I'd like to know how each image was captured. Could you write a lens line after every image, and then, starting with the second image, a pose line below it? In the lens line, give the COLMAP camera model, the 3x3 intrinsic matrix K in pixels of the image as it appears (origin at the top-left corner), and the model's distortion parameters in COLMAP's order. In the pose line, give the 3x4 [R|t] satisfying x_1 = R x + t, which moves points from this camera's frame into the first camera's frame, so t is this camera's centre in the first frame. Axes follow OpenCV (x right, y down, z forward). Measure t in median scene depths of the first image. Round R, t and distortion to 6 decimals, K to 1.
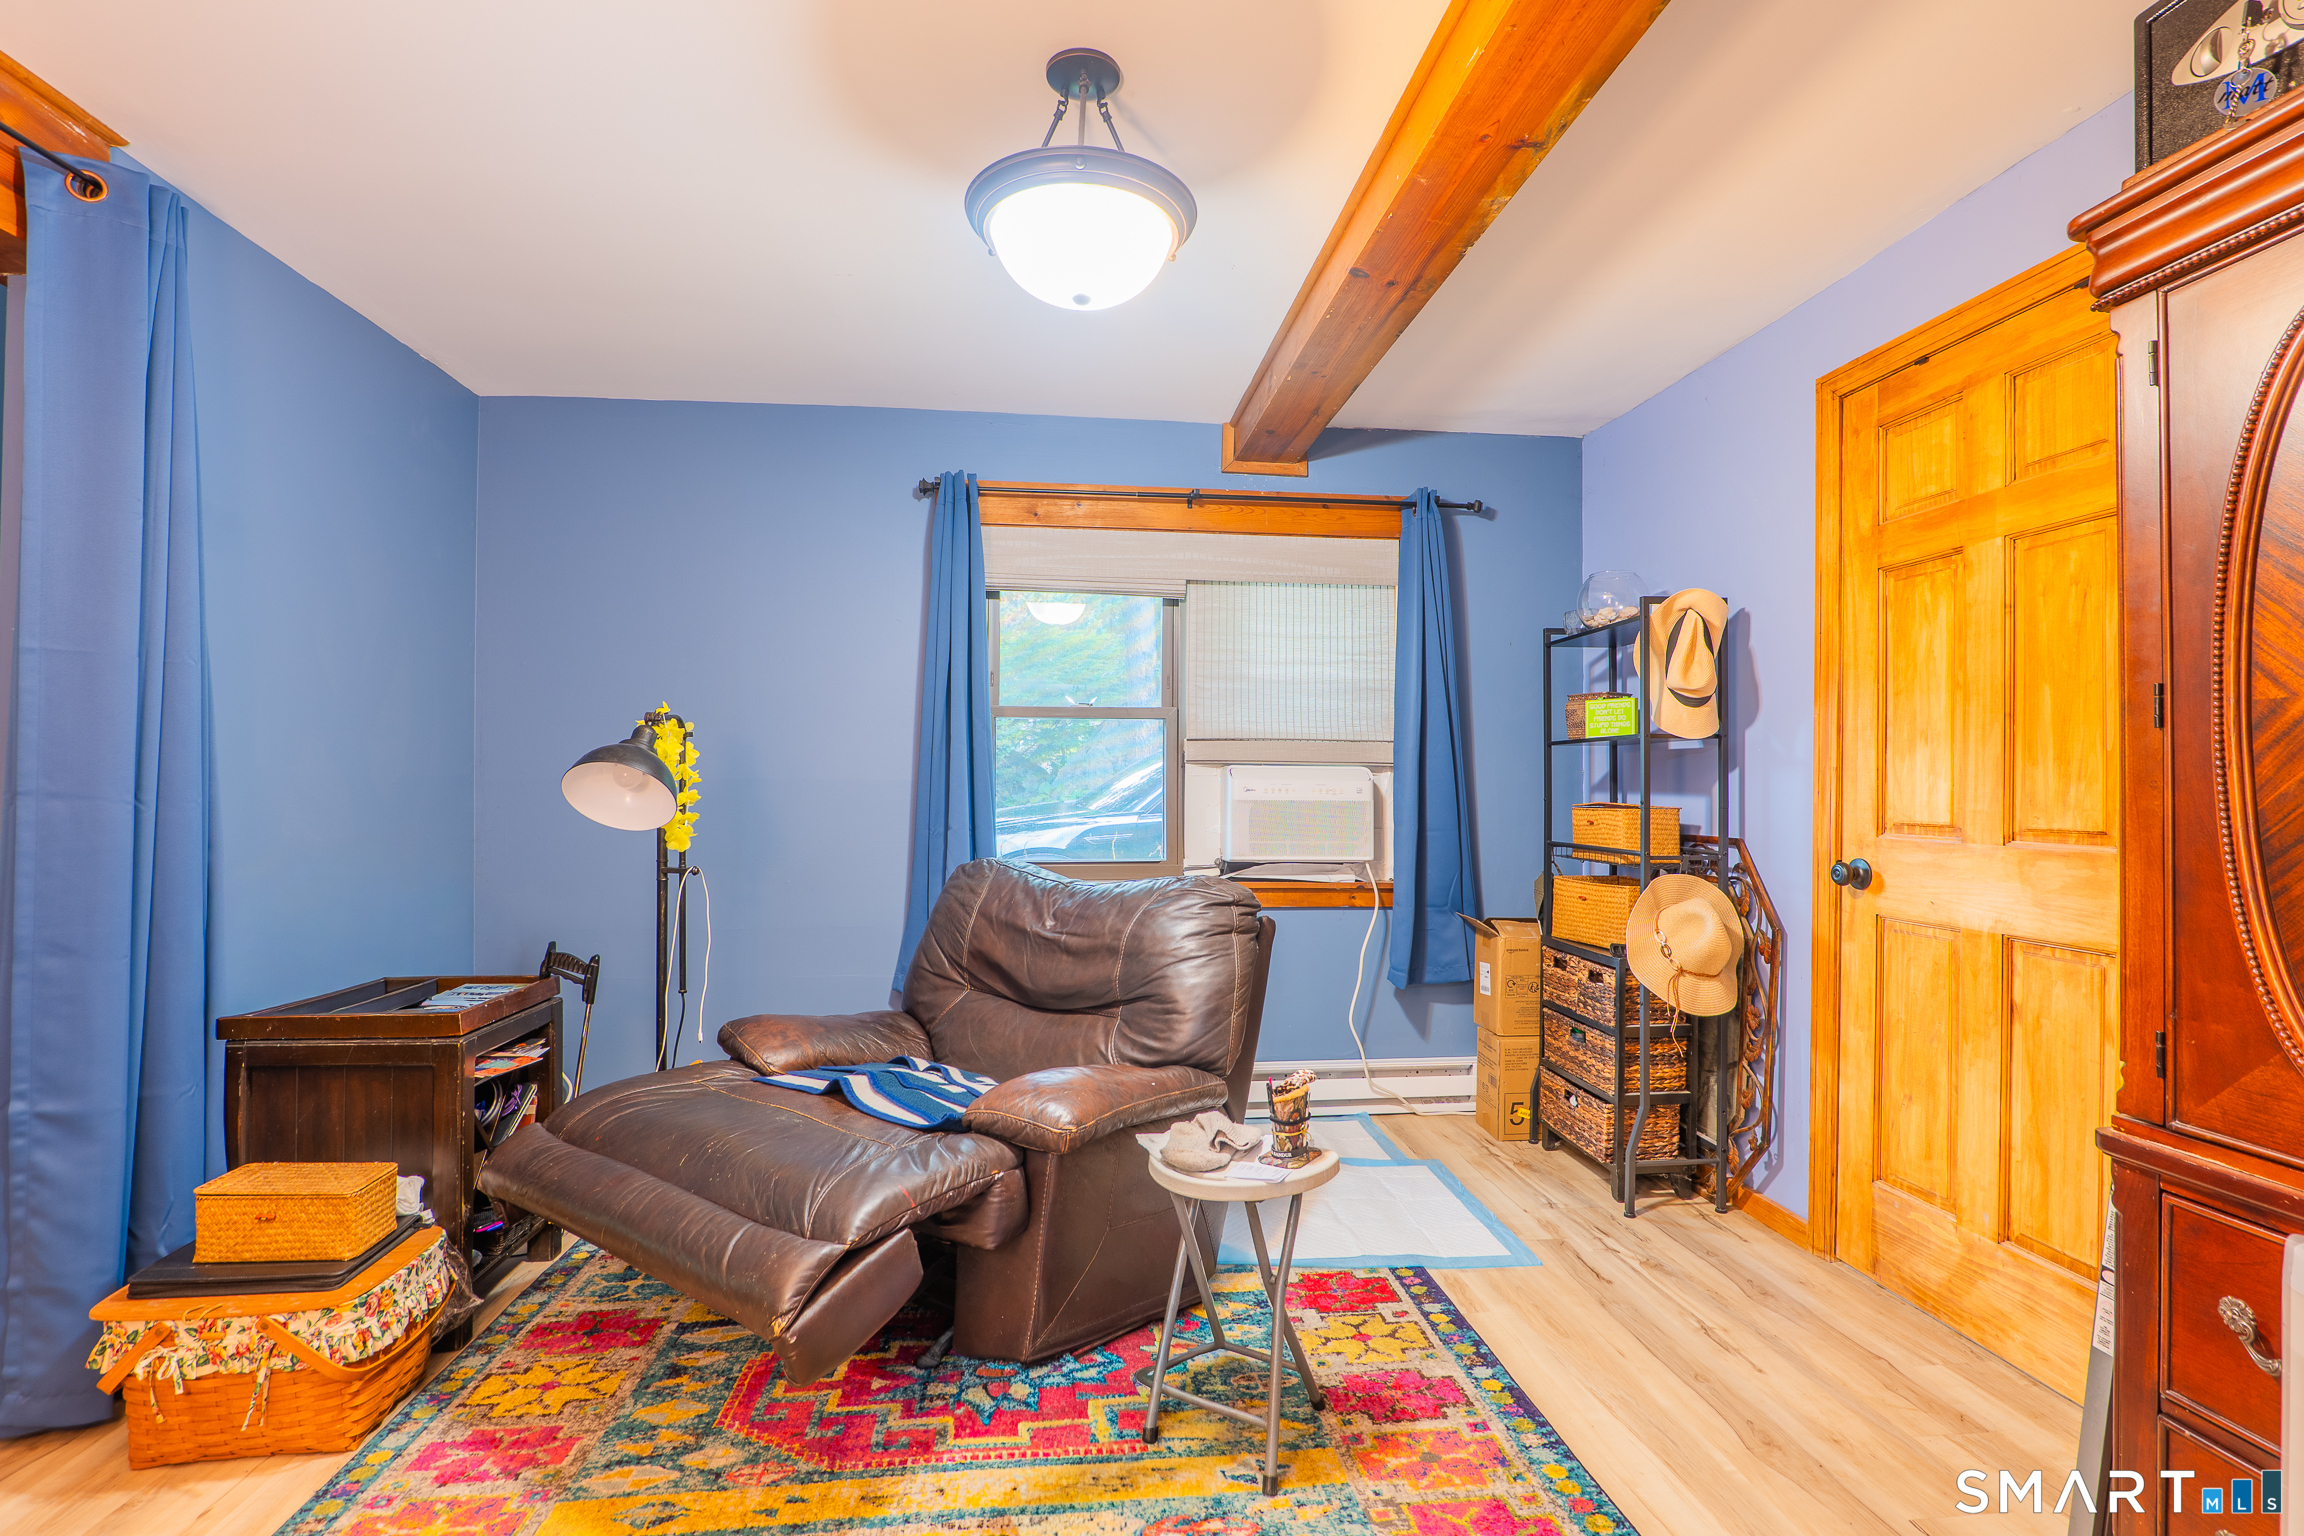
lens RADIAL K [[1084.1, 0, 1163.4], [0, 1084.1, 770.3], [0, 0, 1]] dist [-0.021184, 0.000808]
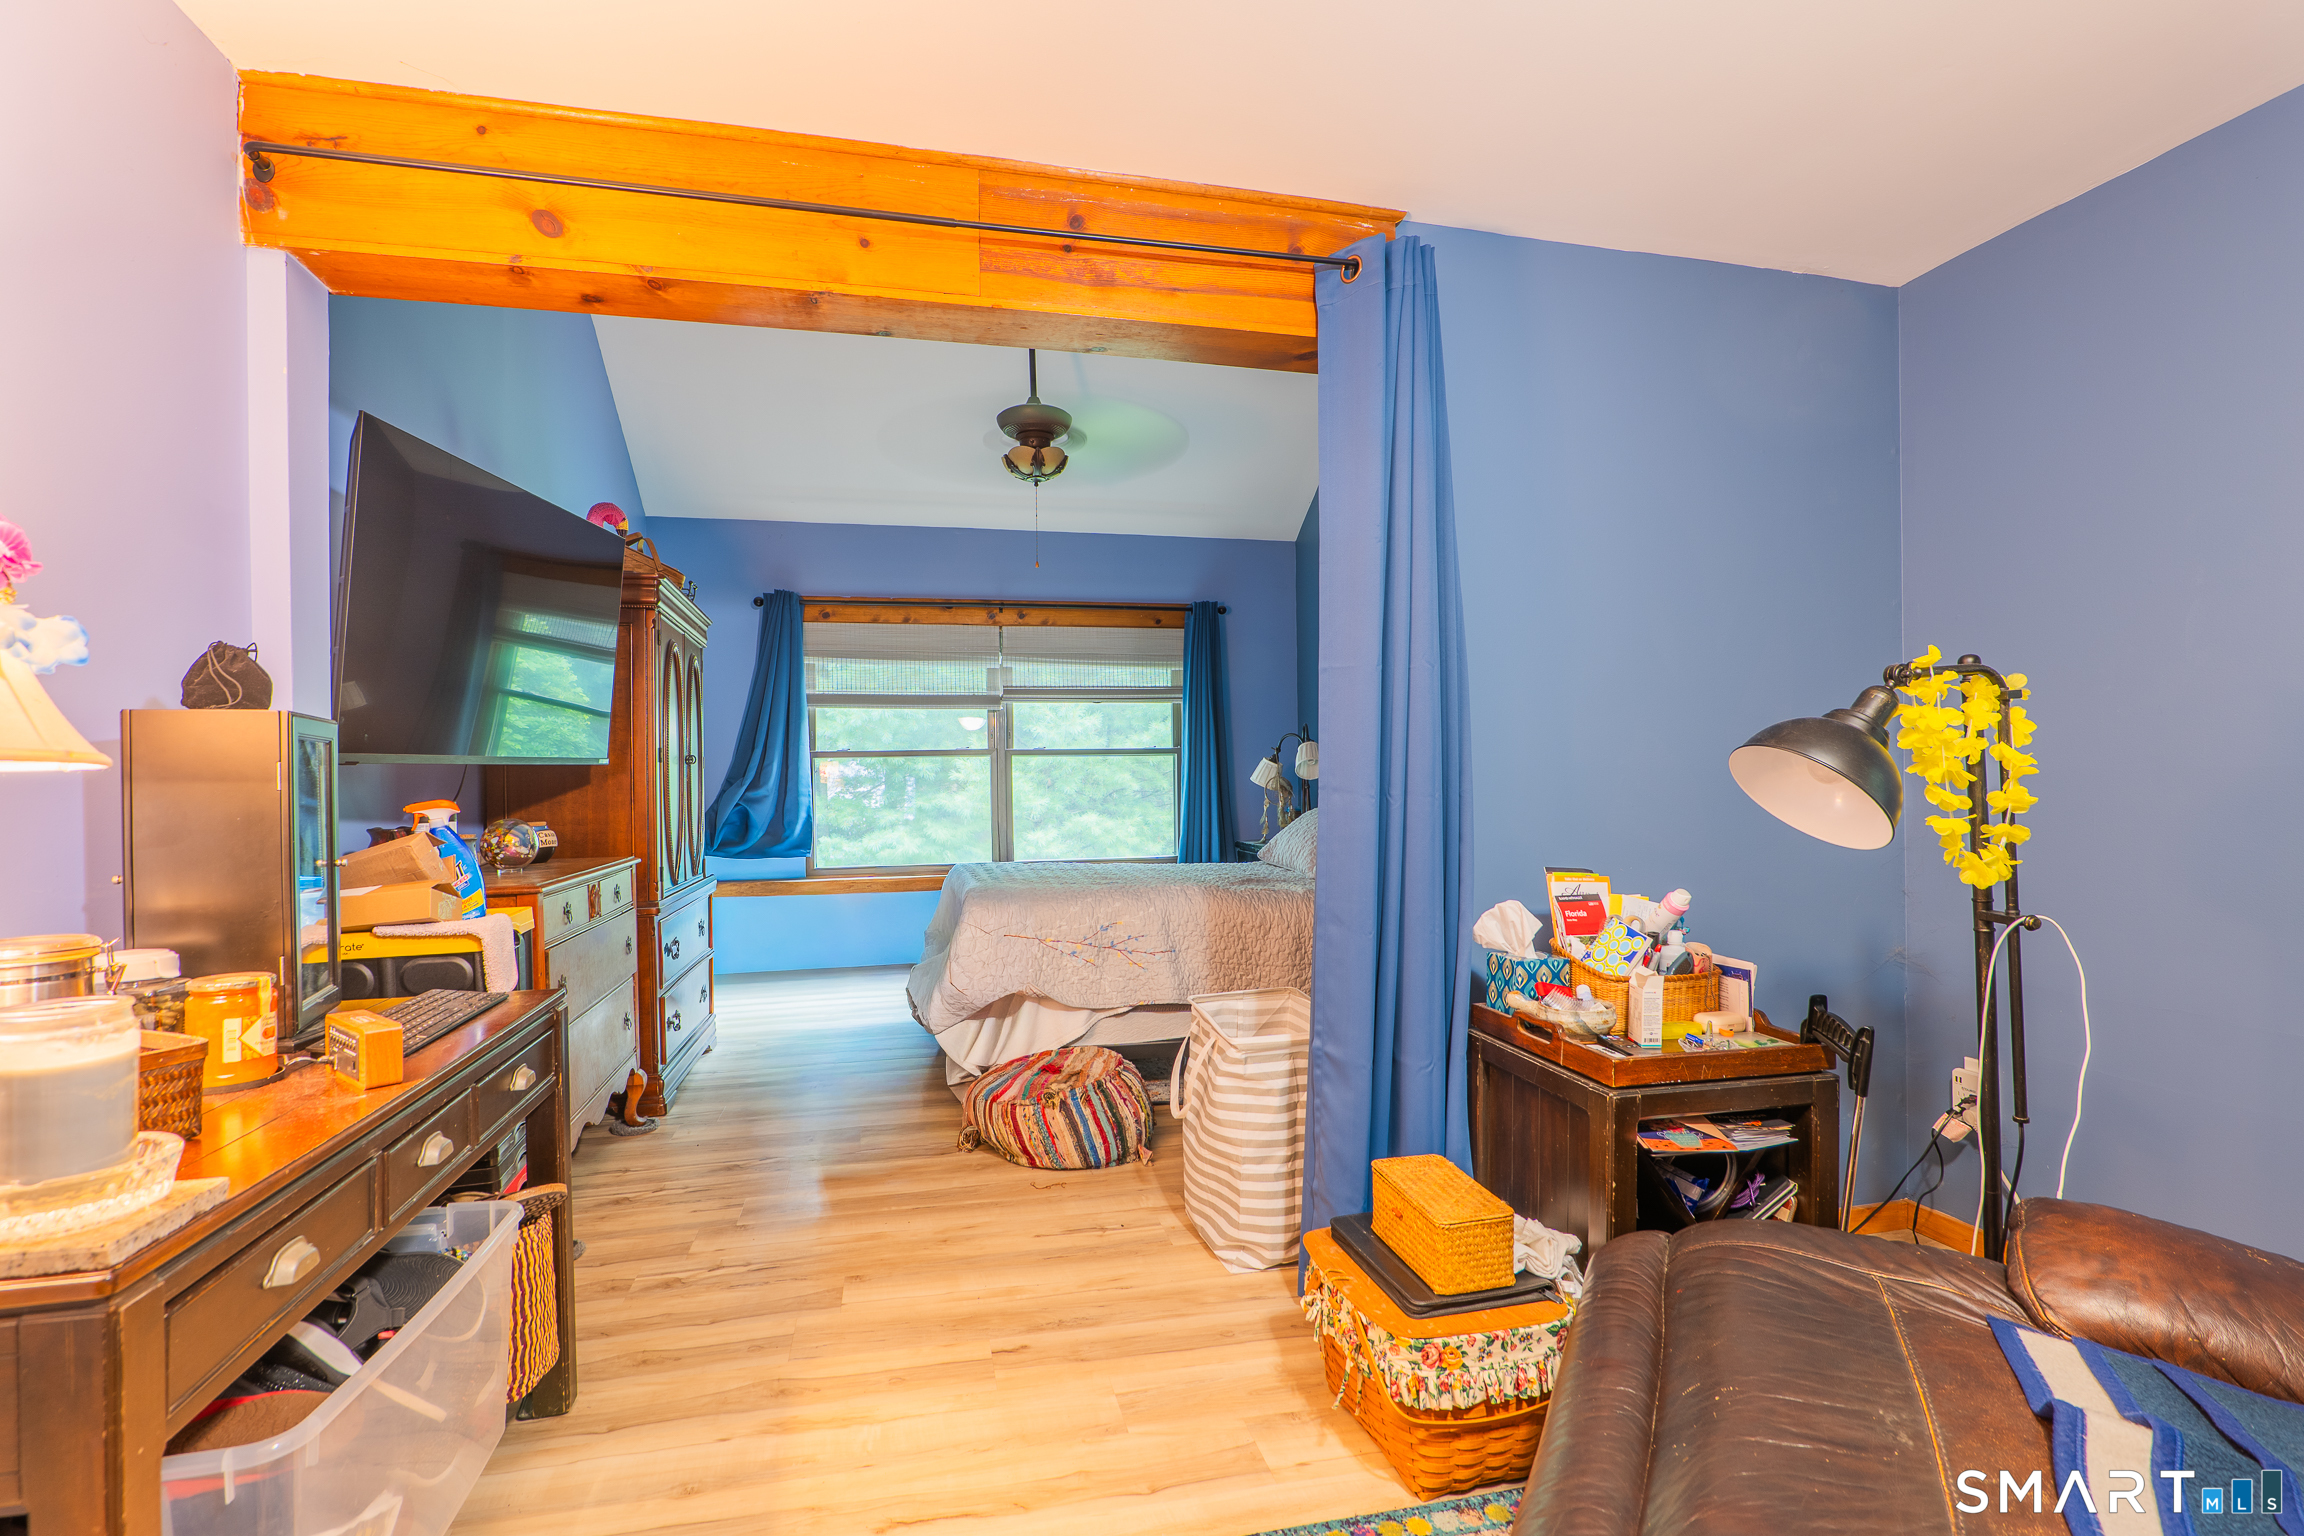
lens RADIAL K [[1084.1, 0, 1157.4], [0, 1084.1, 766.4], [0, 0, 1]] dist [-0.021184, 0.000808]
pose [[0.117607, -0.012495, -0.992982, 0.130003], [0.018556, 0.999774, -0.010382, 0.005805], [0.992887, -0.017205, 0.117812, 0.604210]]
